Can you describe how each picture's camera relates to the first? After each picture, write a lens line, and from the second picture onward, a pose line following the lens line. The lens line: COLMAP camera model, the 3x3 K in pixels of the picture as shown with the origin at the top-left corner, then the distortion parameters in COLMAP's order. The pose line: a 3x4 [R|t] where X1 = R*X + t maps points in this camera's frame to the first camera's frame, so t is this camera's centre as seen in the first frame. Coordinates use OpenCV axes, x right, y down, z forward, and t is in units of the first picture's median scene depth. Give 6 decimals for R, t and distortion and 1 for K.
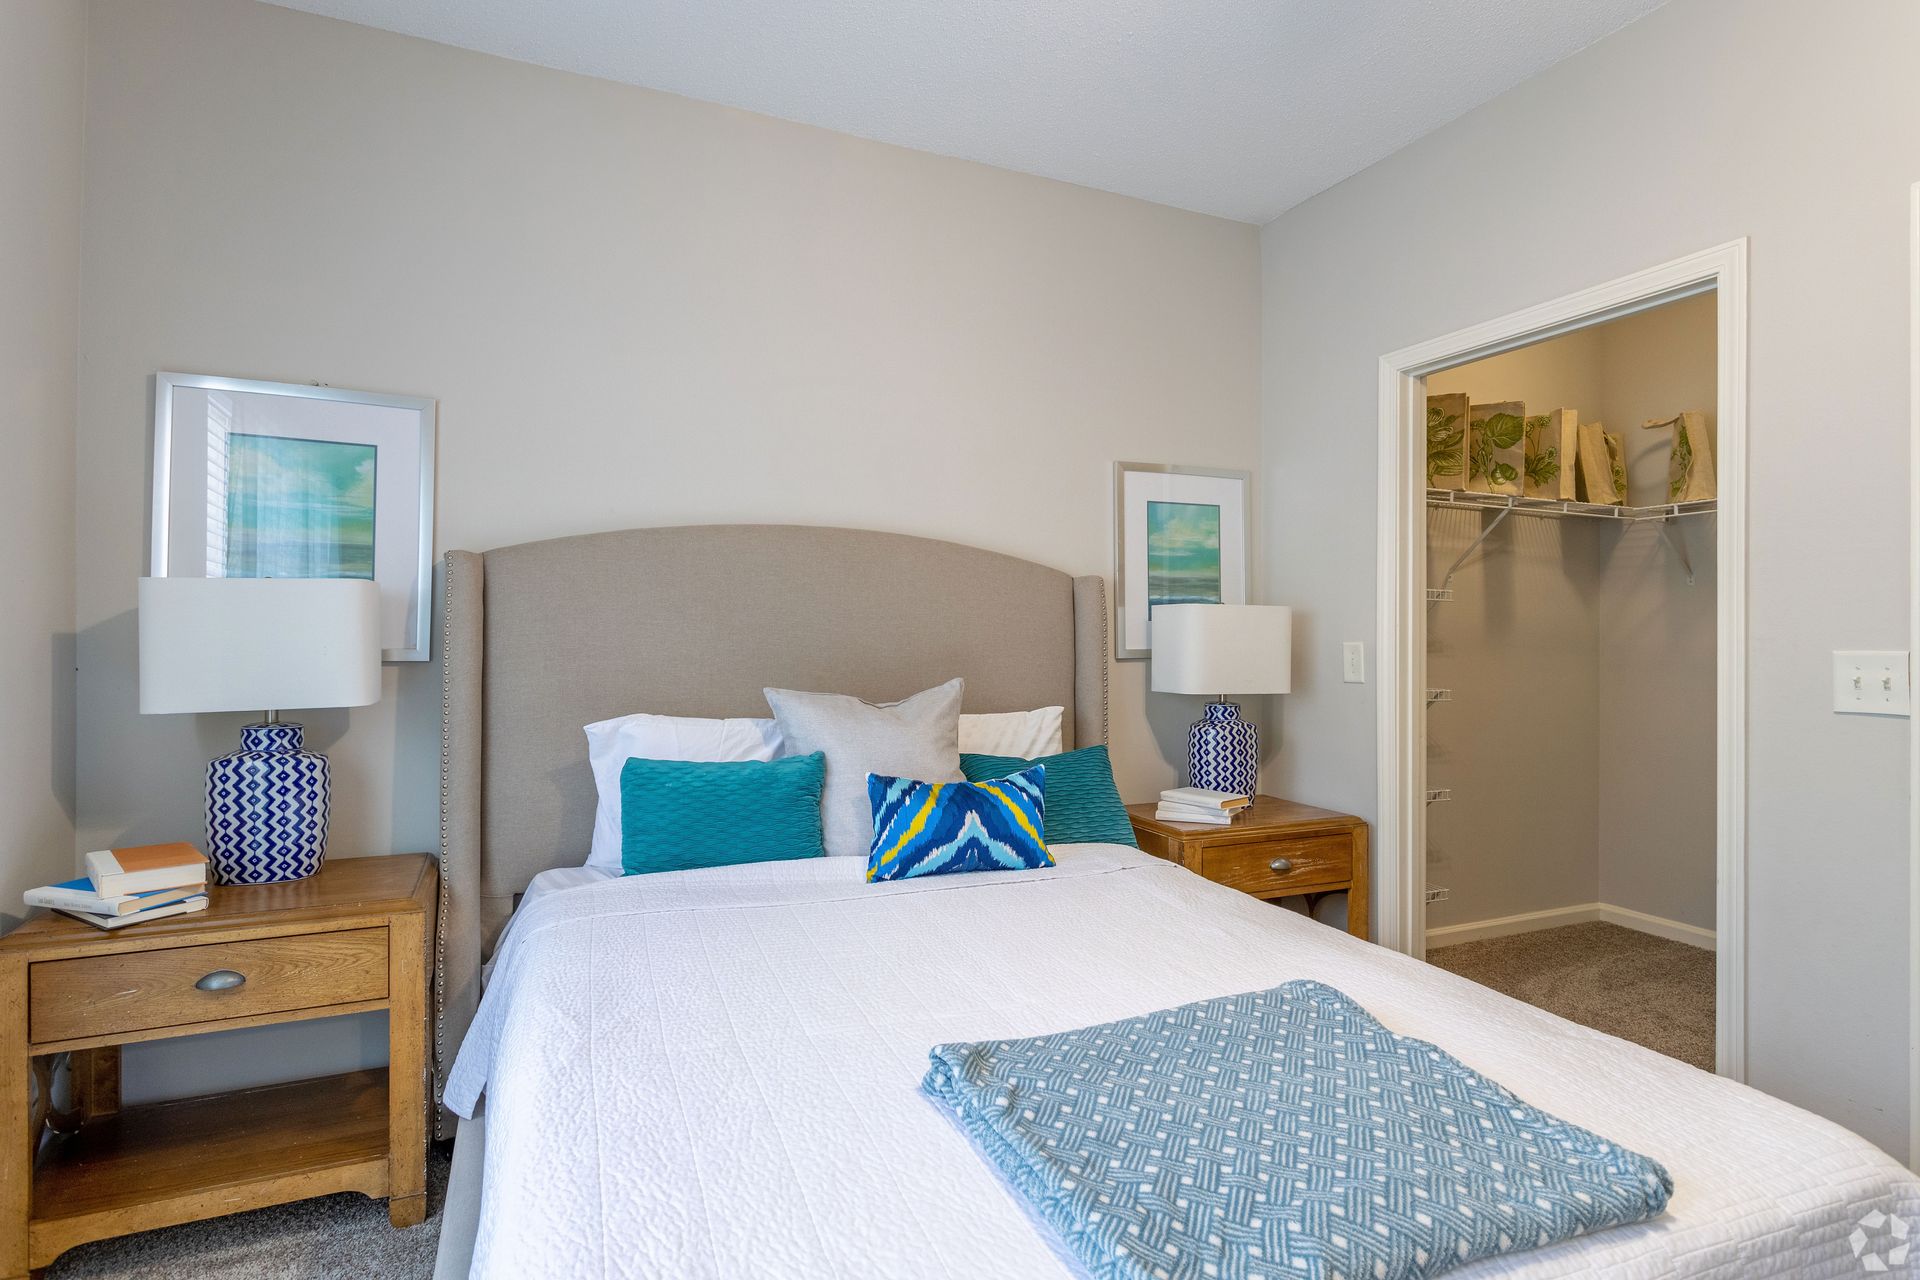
lens RADIAL K [[993.6, 0, 962.1], [0, 993.6, 632.8], [0, 0, 1]] dist [-0.010670, 0.004007]
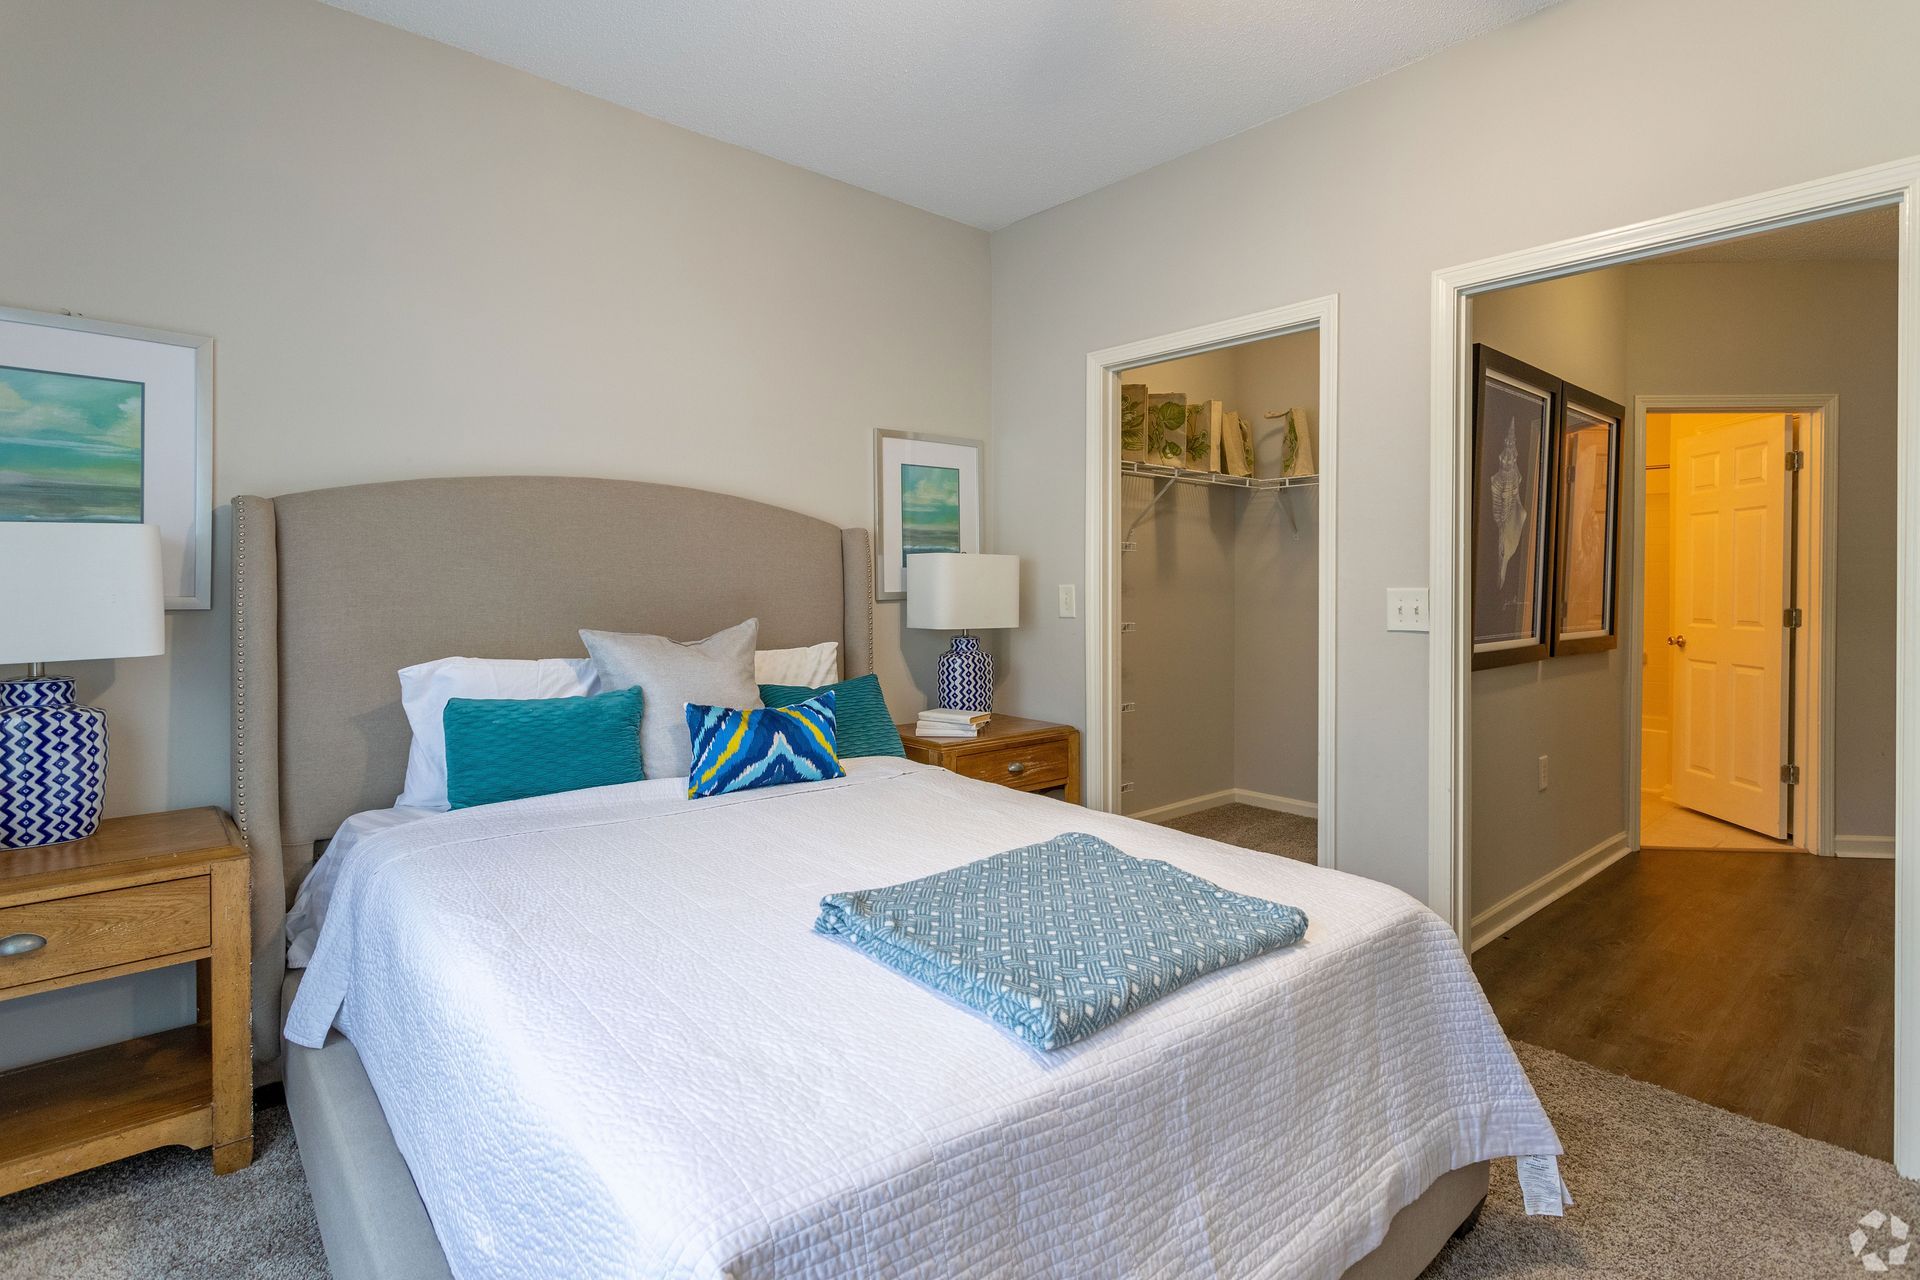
lens RADIAL K [[941.1, 0, 994.1], [0, 941.1, 594.1], [0, 0, 1]] dist [0.000212, 0.000895]
pose [[0.945922, -0.009040, 0.324269, -0.111199], [0.003581, 0.999842, 0.017429, 0.000628], [-0.324375, -0.015326, 0.945804, -0.118998]]
